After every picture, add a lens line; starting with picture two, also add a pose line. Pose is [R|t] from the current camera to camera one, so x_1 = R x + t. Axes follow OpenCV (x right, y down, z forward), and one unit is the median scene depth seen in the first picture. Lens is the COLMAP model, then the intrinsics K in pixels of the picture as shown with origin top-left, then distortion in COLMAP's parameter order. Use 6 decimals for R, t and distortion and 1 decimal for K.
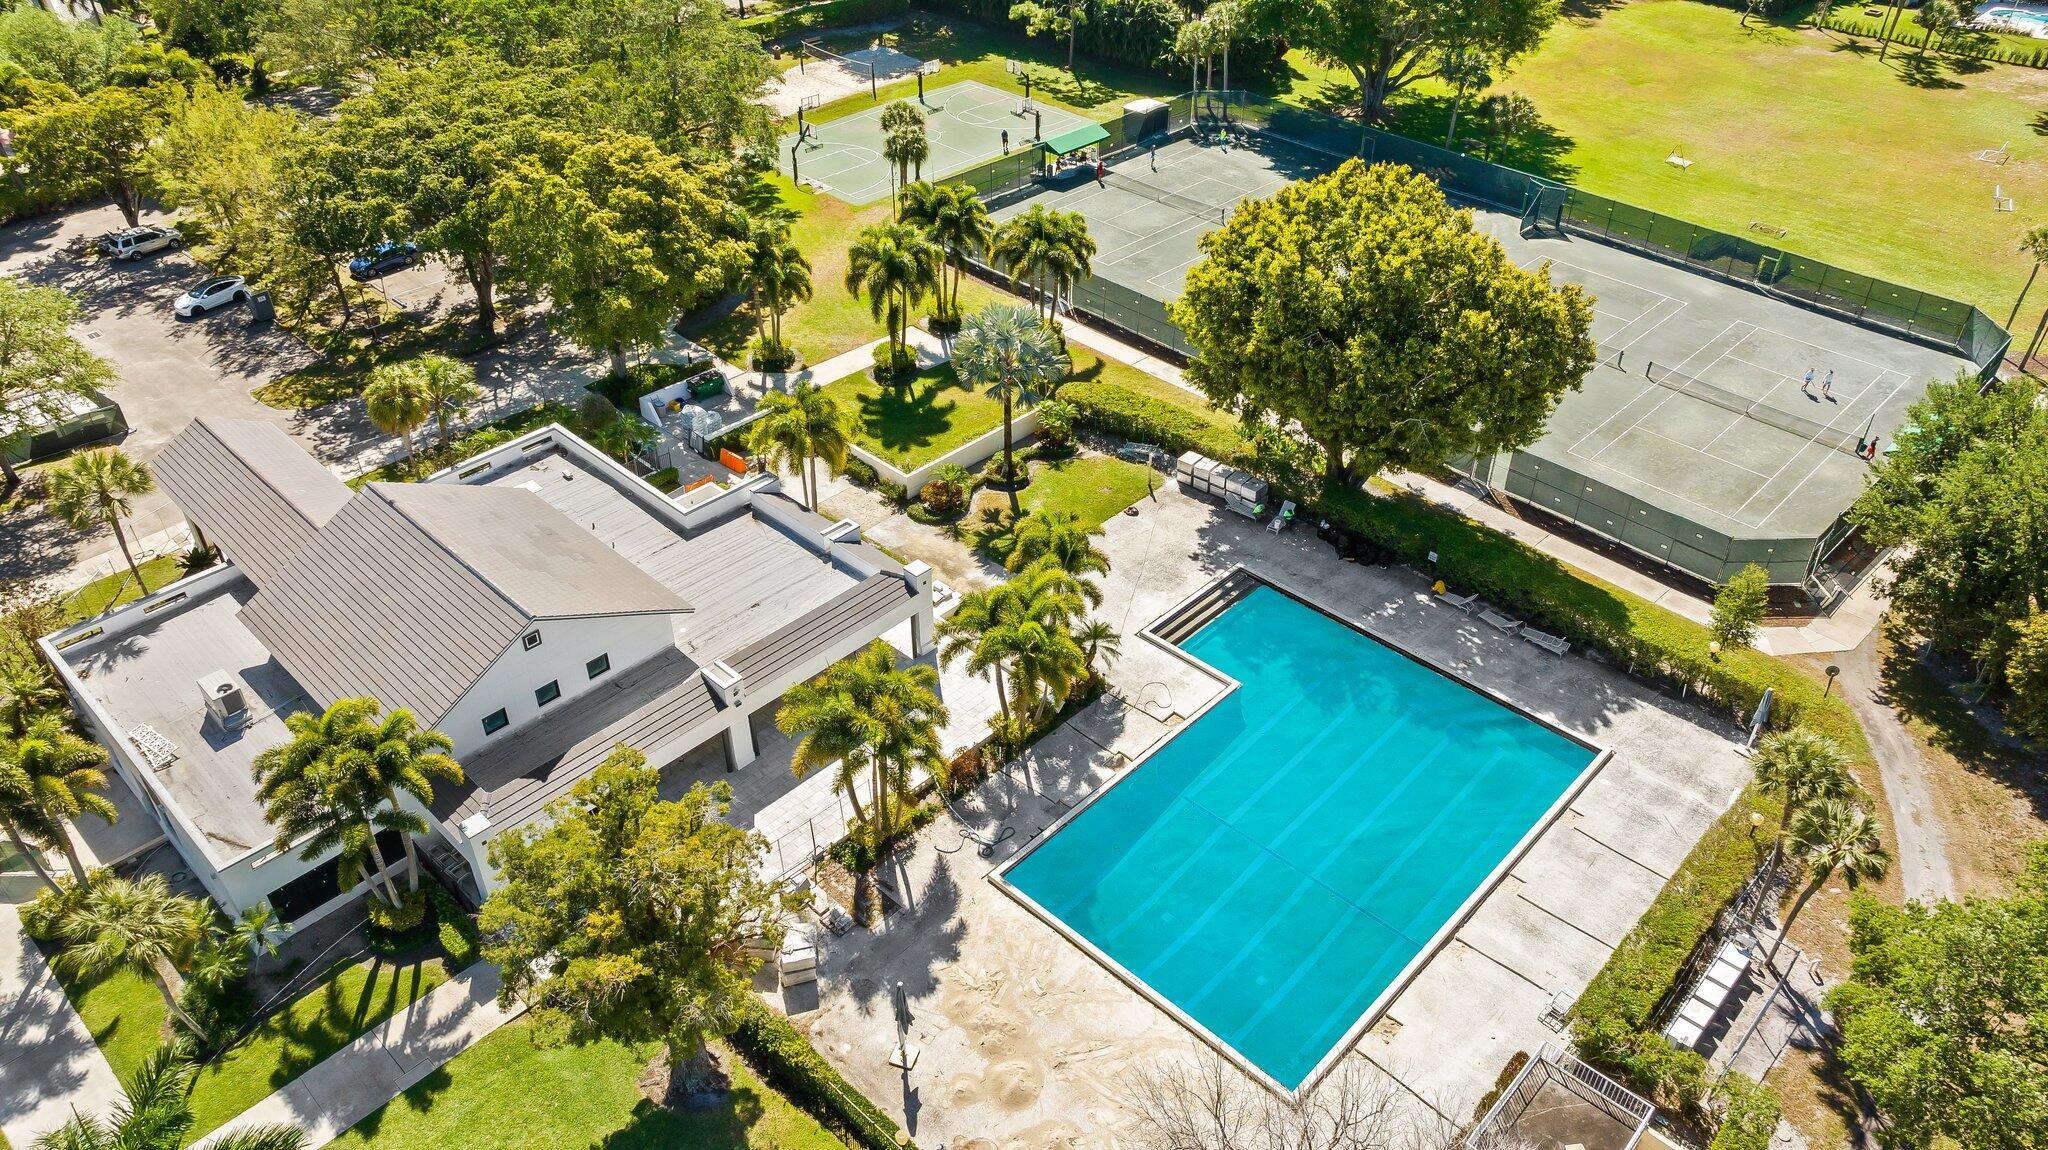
lens RADIAL K [[1438.3, 0, 1024.0], [0, 1438.3, 575.0], [0, 0, 1]] dist [-0.038864, 0.059290]
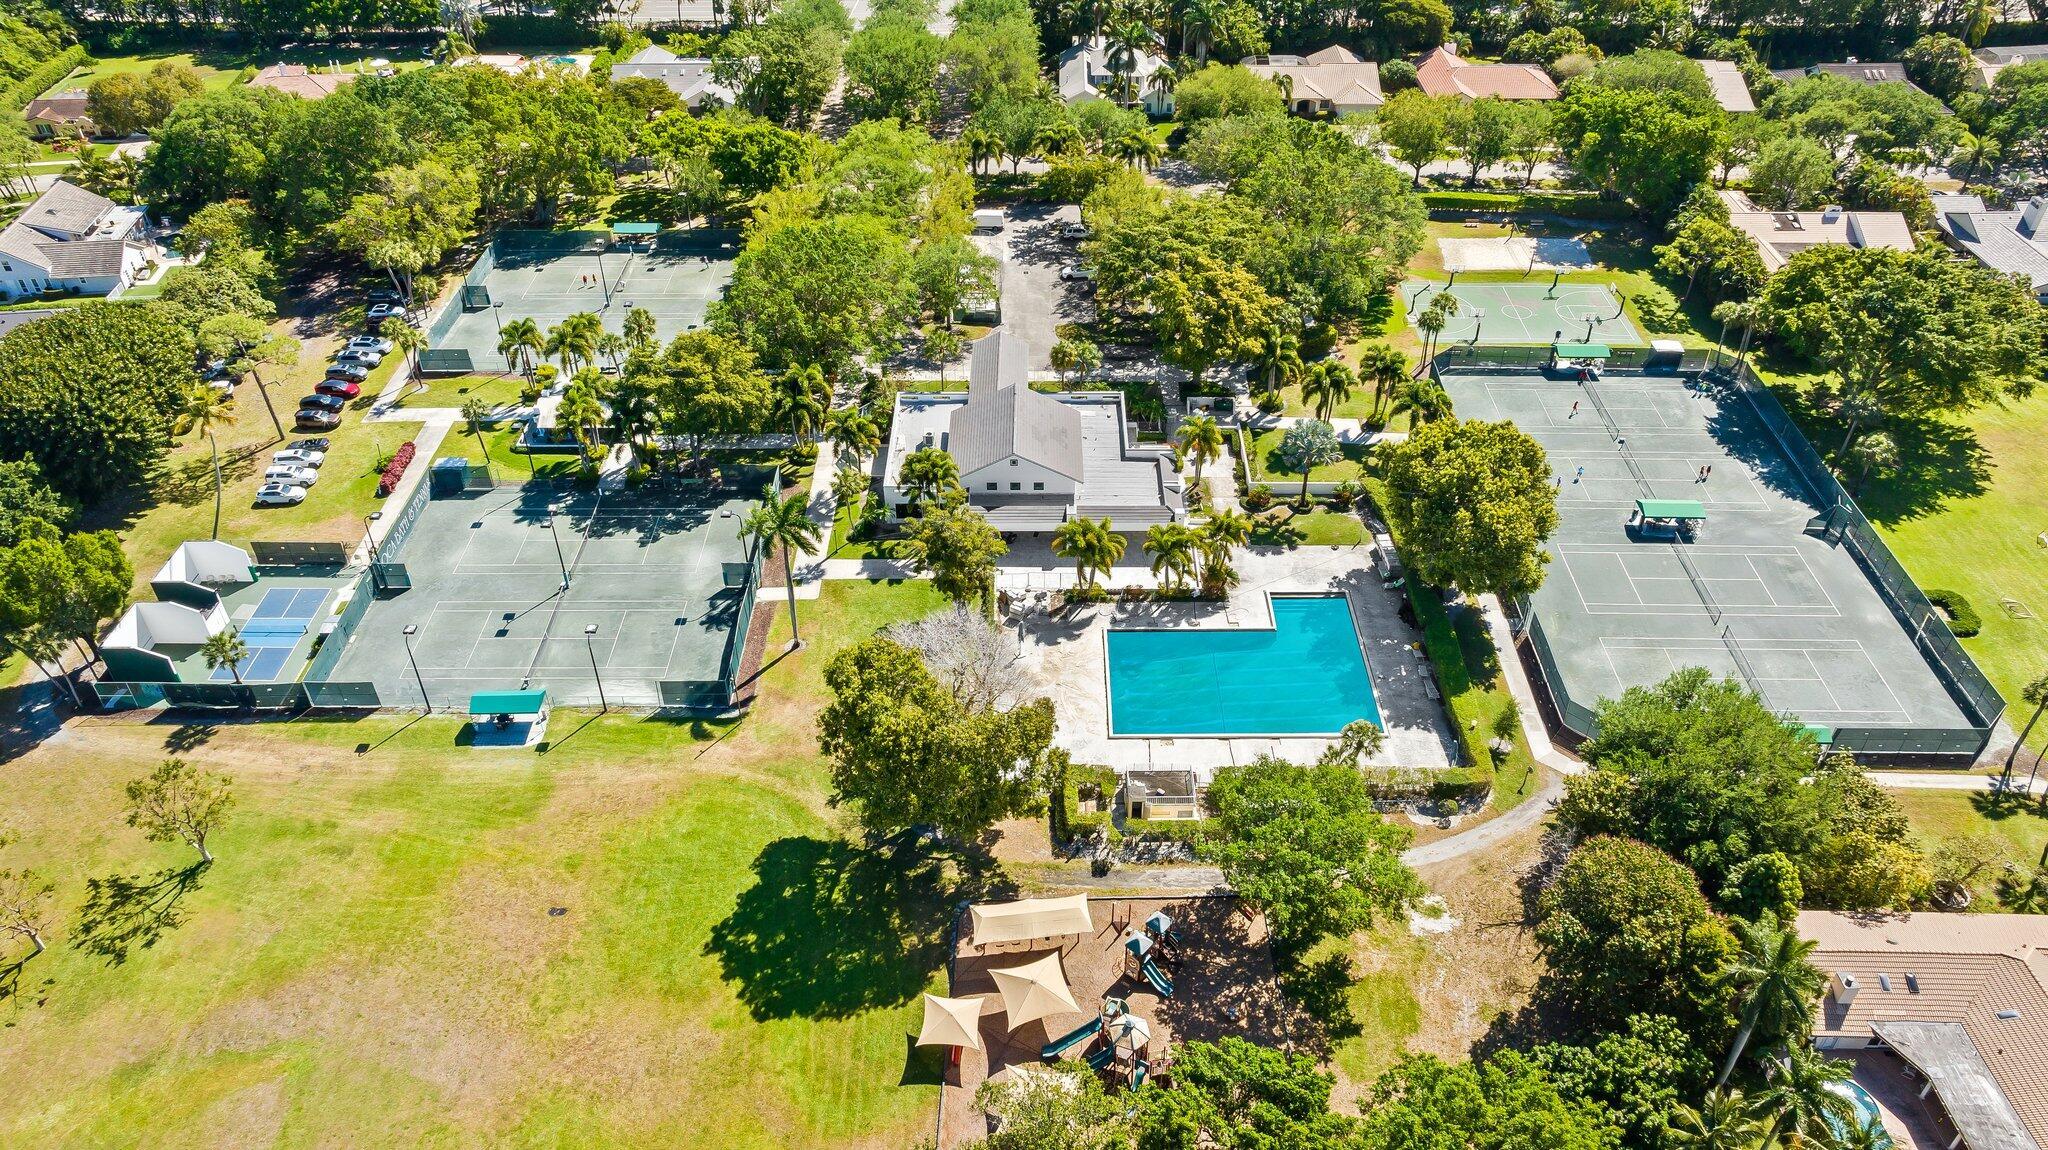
lens RADIAL K [[1413.5, 0, 1024.0], [0, 1413.5, 575.0], [0, 0, 1]] dist [-0.002907, -0.000626]
pose [[0.690098, 0.438885, -0.575452, 0.862158], [-0.426564, 0.889004, 0.166478, -0.145262], [0.584644, 0.130581, 0.800712, -0.695711]]
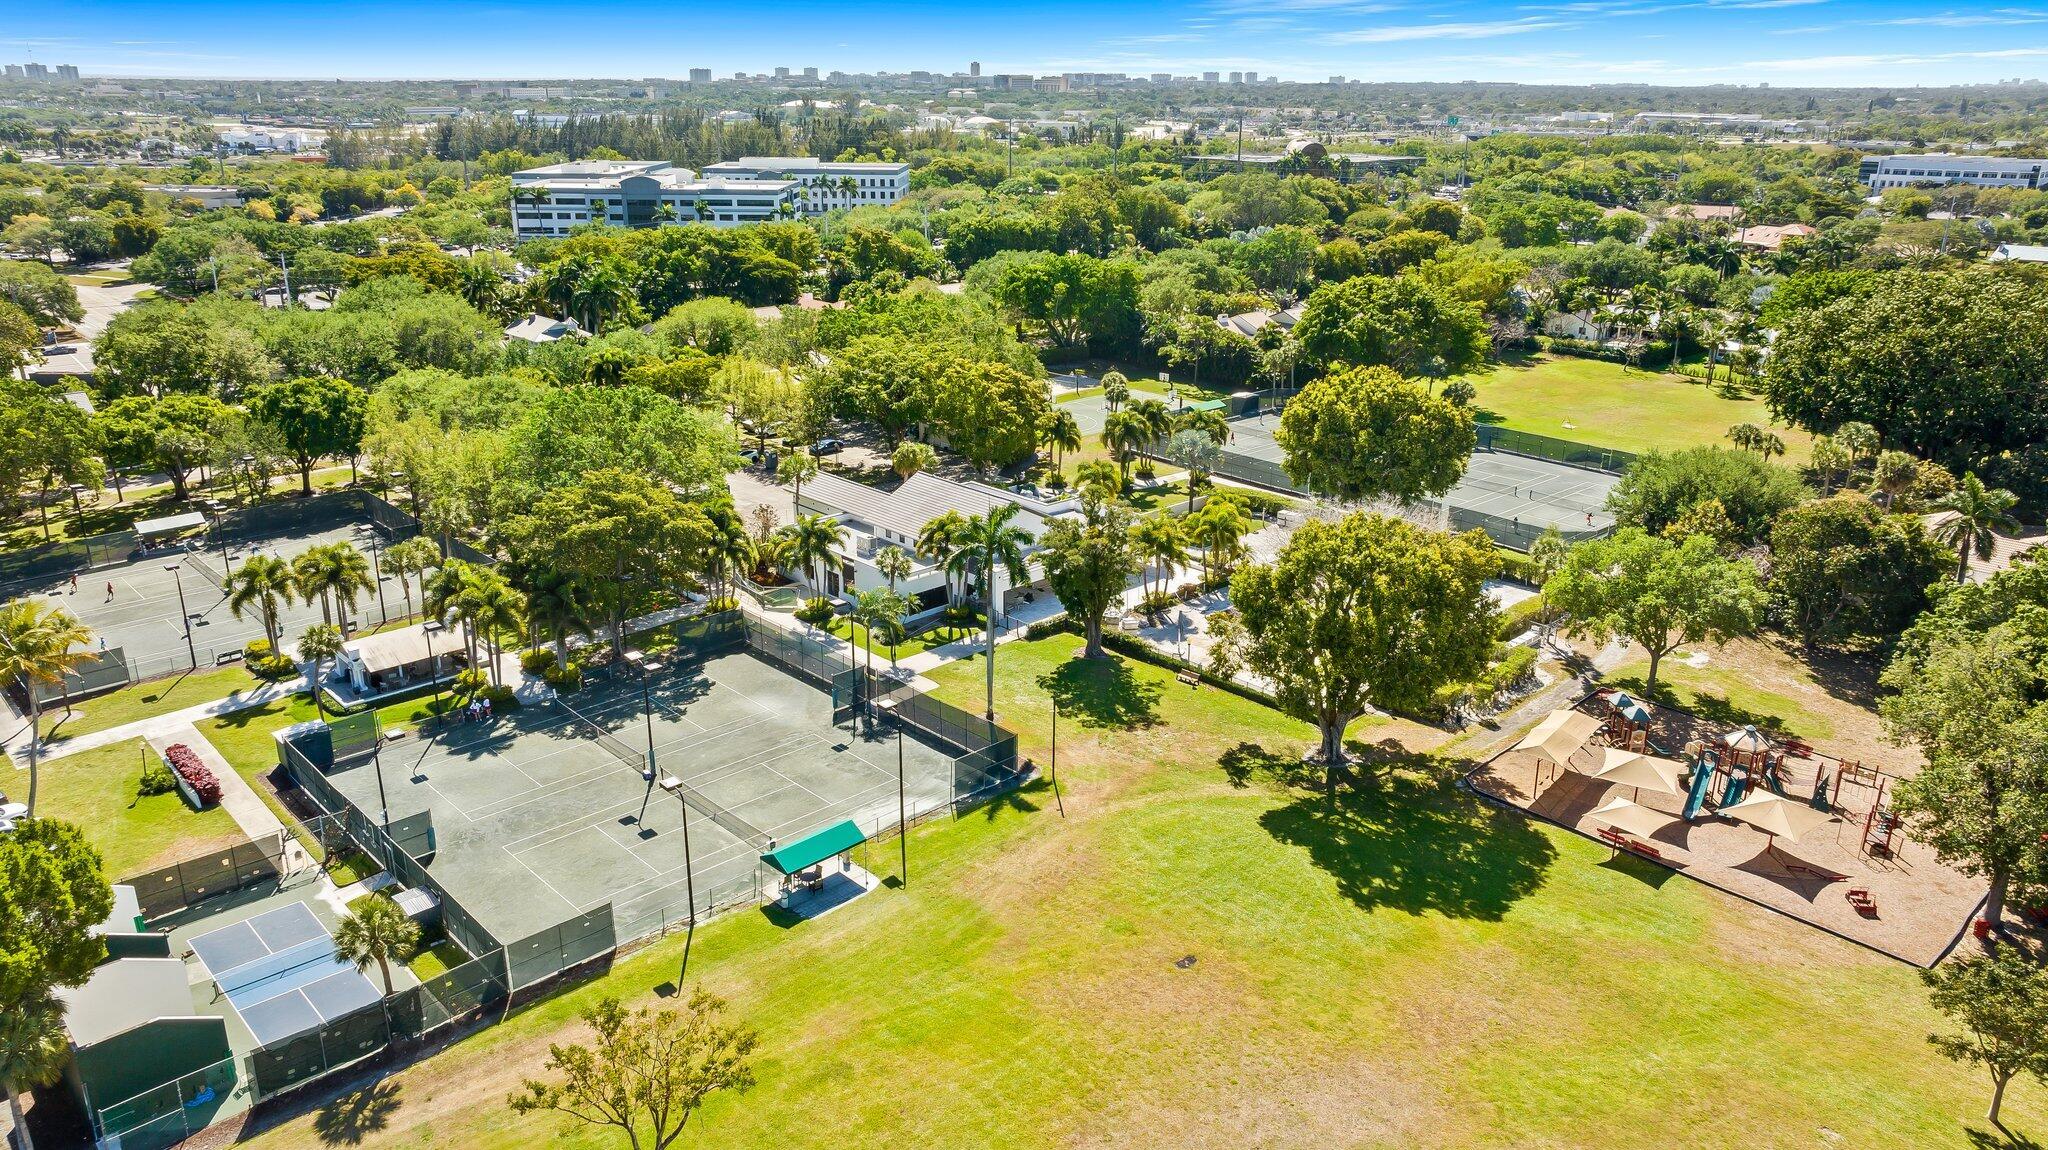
lens RADIAL K [[1413.5, 0, 1024.0], [0, 1413.5, 575.0], [0, 0, 1]] dist [-0.002907, -0.000626]
pose [[0.998727, 0.021973, -0.045410, -0.152807], [-0.034214, 0.956528, -0.289627, 0.584480], [0.037072, 0.290811, 0.956062, -0.855569]]
